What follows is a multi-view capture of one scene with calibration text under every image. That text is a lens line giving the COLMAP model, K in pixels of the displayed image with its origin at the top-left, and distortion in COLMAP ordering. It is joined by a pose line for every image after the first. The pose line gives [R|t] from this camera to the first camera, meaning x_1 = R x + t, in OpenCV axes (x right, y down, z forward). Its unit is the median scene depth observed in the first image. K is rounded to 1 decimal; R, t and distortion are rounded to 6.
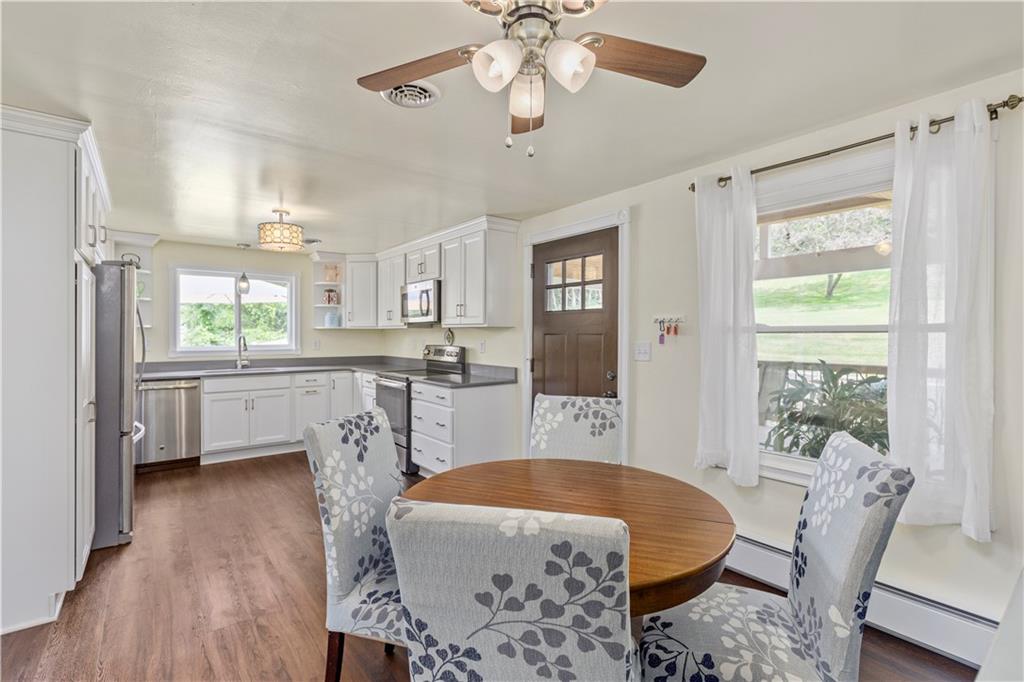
lens RADIAL K [[468.4, 0, 510.3], [0, 468.4, 339.2], [0, 0, 1]] dist [0.001887, -0.000052]
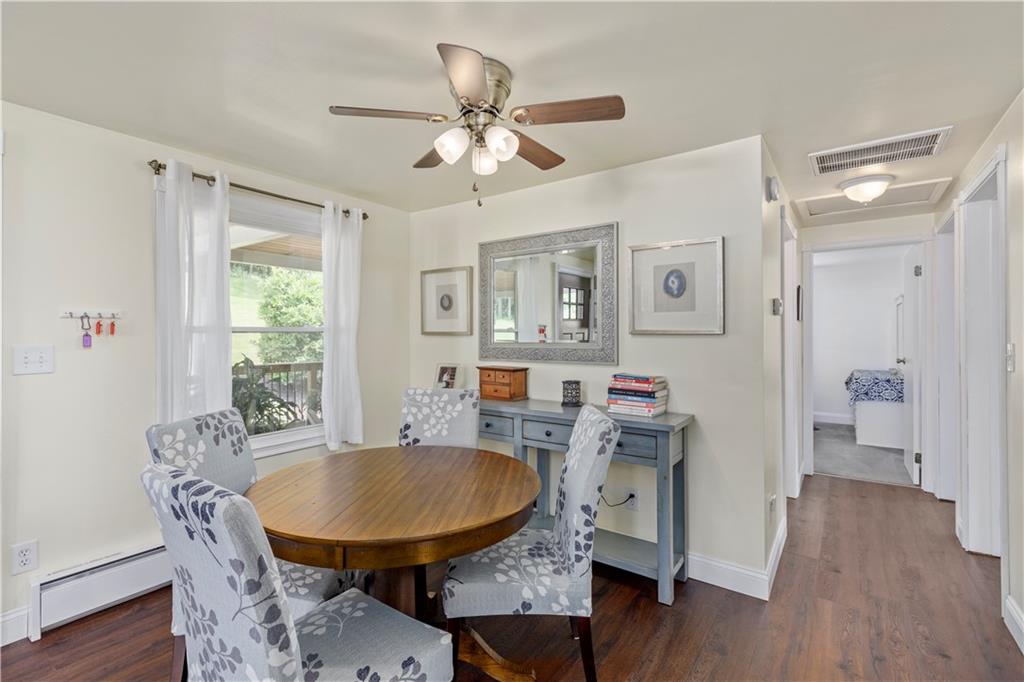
lens RADIAL K [[468.4, 0, 511.3], [0, 468.4, 334.8], [0, 0, 1]] dist [0.001887, -0.000052]
pose [[-0.282919, 0.000754, 0.959144, -0.403520], [0.013456, 0.999904, 0.003183, -0.002500], [-0.959050, 0.013807, -0.282902, 0.458808]]
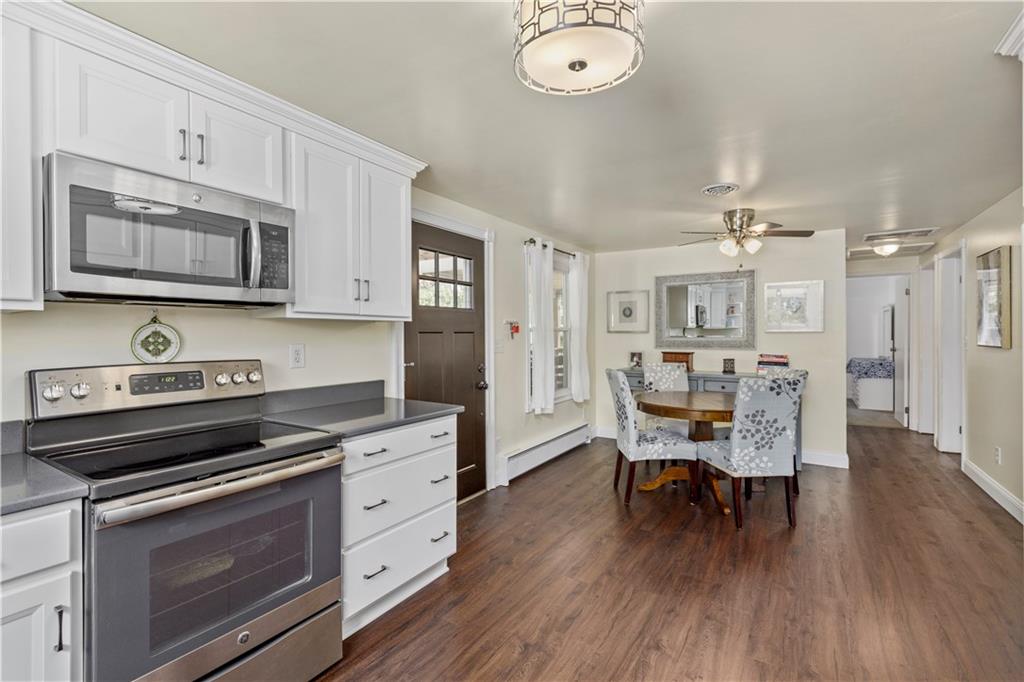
lens RADIAL K [[468.4, 0, 505.1], [0, 468.4, 336.5], [0, 0, 1]] dist [0.001887, -0.000052]
pose [[-0.335516, -0.004511, 0.942024, -0.613583], [0.015500, 0.999827, 0.010309, -0.007674], [-0.941907, 0.018060, -0.335388, 0.913161]]
